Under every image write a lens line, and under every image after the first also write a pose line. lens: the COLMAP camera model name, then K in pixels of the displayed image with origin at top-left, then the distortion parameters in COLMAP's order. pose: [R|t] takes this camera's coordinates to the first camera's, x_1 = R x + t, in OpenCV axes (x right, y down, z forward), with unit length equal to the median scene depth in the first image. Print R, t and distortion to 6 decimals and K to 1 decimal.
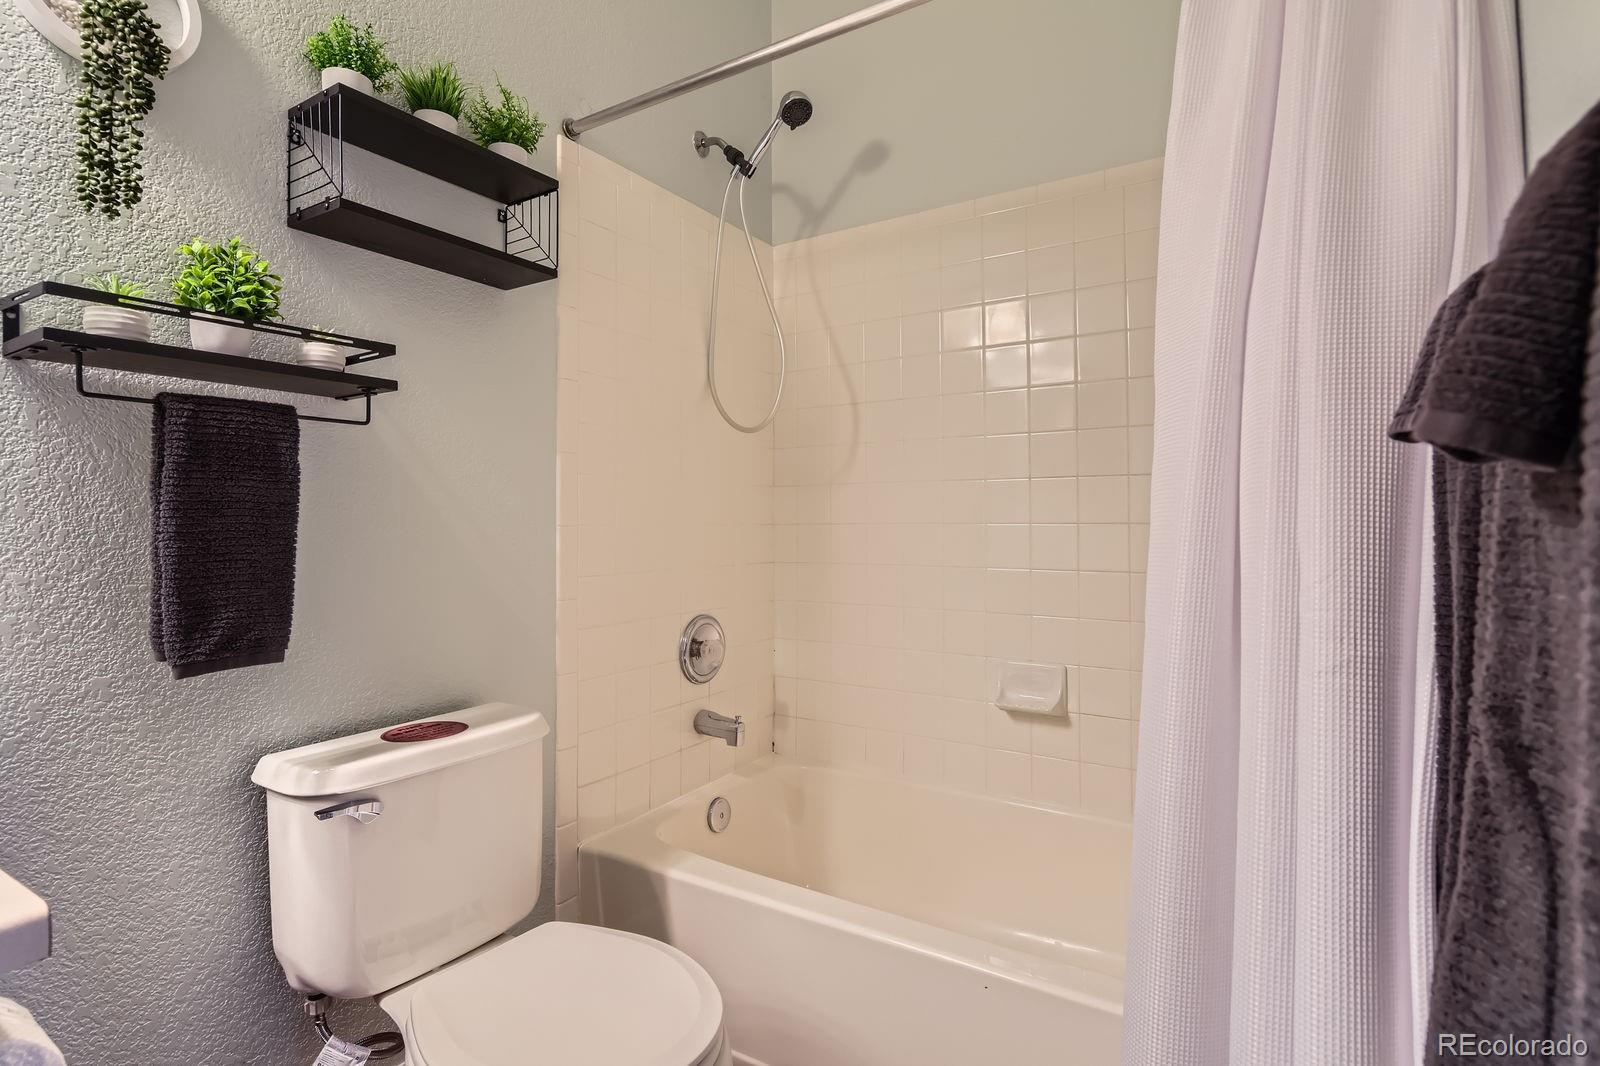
lens RADIAL K [[819.9, 0, 800.8], [0, 819.9, 520.2], [0, 0, 1]] dist [0.002544, -0.000138]
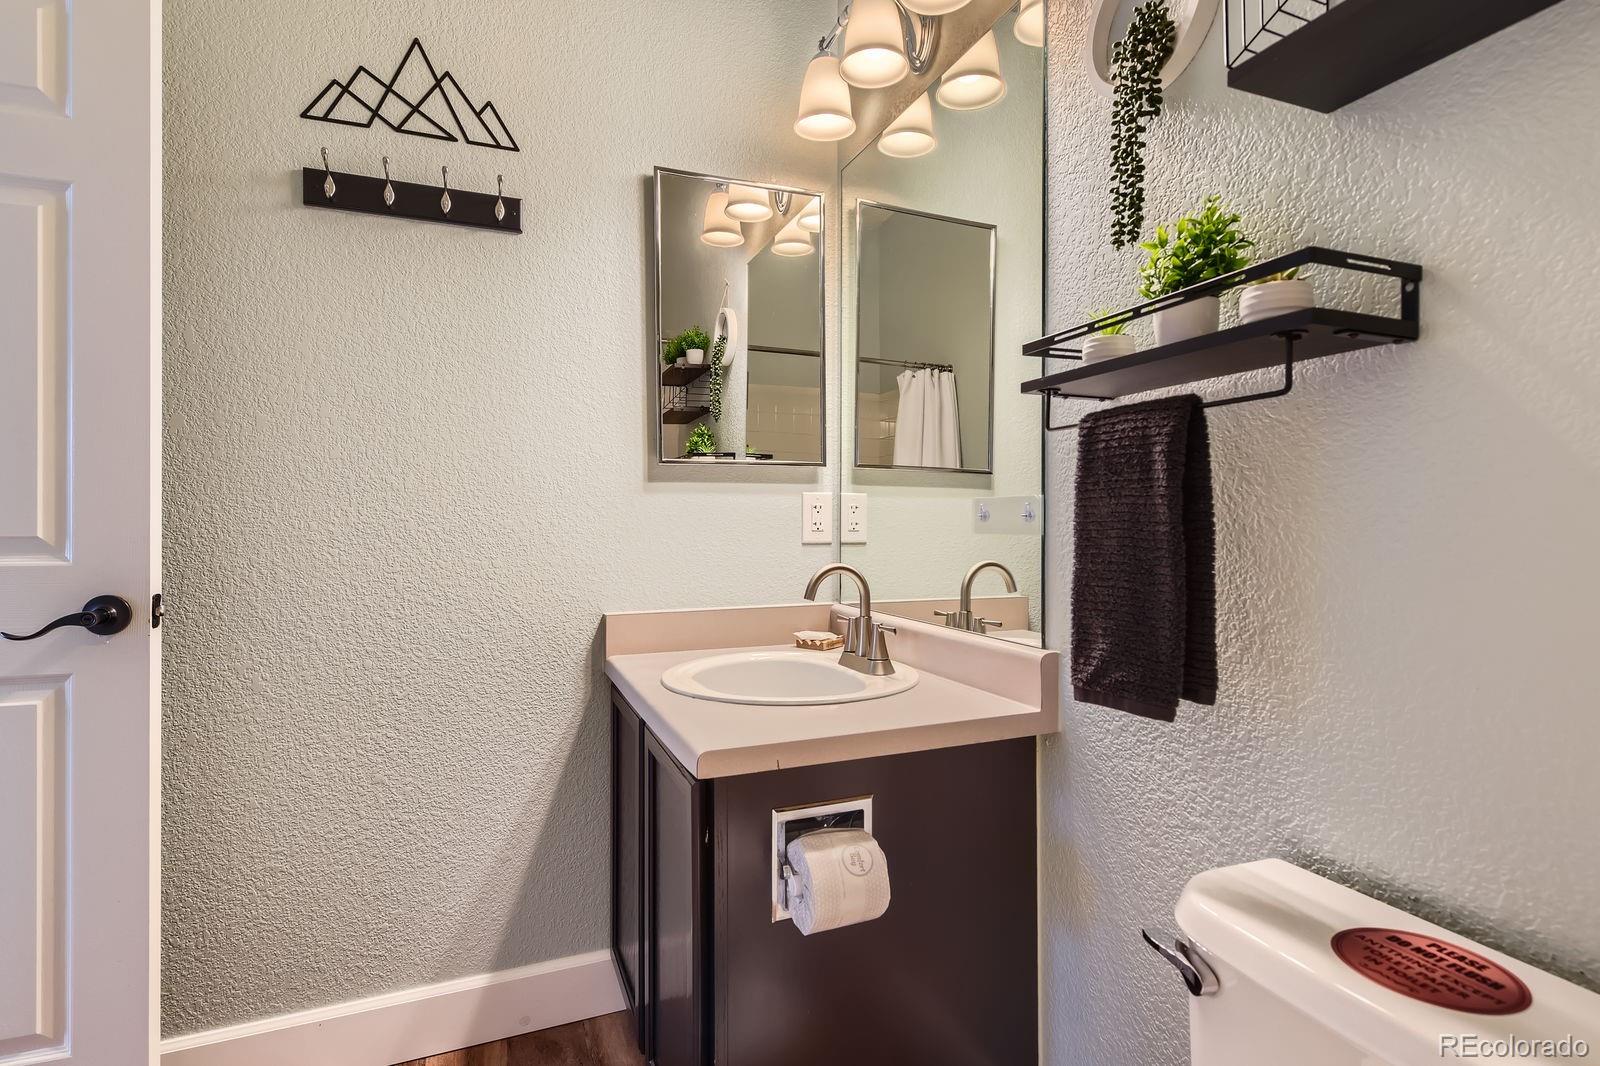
lens RADIAL K [[819.9, 0, 800.8], [0, 819.9, 520.2], [0, 0, 1]] dist [0.002544, -0.000138]
pose [[-0.609915, 0.002643, -0.792463, 0.210764], [0.003231, 0.999994, 0.000849, -0.023169], [0.792460, -0.002043, -0.609920, 1.180002]]
